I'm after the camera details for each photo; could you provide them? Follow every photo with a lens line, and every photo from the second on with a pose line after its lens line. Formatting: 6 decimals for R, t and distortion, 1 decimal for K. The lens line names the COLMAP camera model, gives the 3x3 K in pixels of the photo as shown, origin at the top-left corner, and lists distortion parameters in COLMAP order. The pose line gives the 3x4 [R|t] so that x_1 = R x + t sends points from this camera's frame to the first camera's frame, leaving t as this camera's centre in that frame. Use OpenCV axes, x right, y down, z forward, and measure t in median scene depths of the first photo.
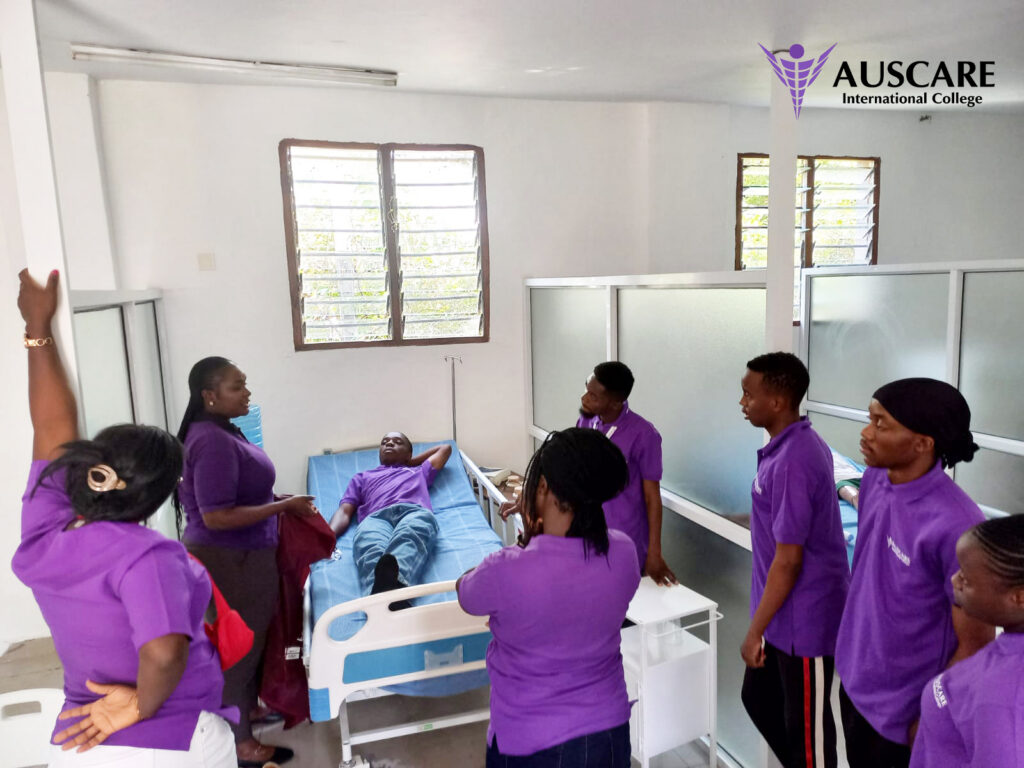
lens RADIAL K [[787.1, 0, 503.6], [0, 787.1, 388.0], [0, 0, 1]] dist [0.140256, -0.003663]
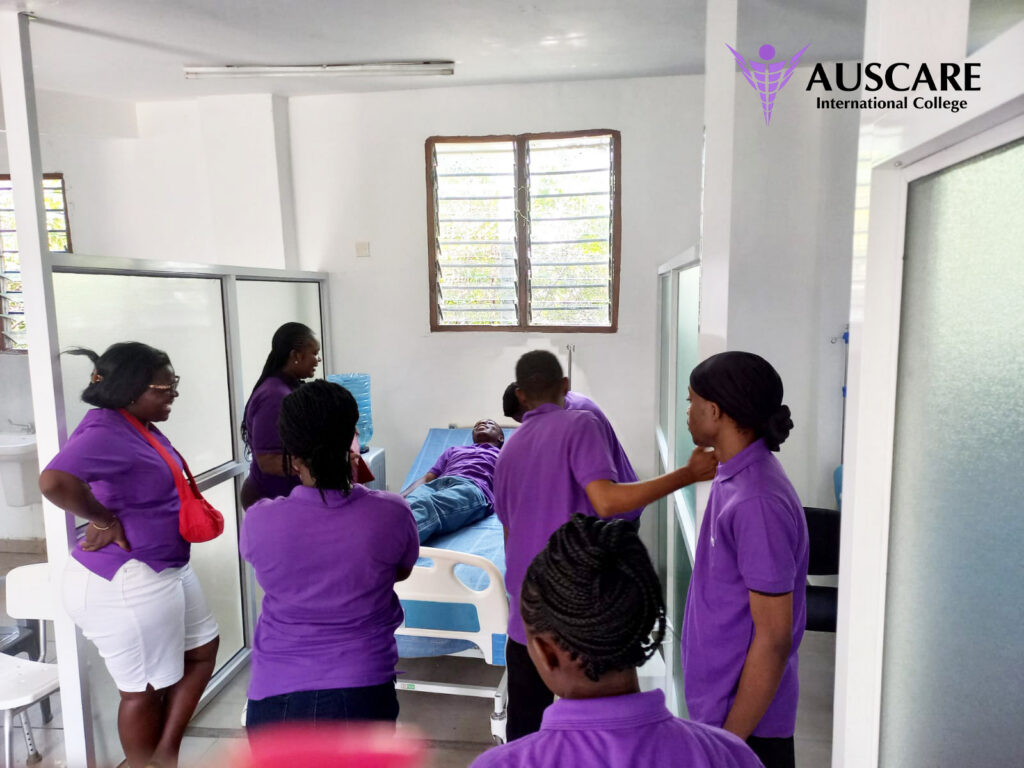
lens RADIAL K [[787.1, 0, 505.1], [0, 787.1, 384.4], [0, 0, 1]] dist [0.140256, -0.003663]
pose [[0.888940, 0.075765, -0.451715, 0.320646], [-0.082378, 0.996588, 0.005041, 0.011869], [0.450556, 0.032730, 0.892148, 0.082818]]
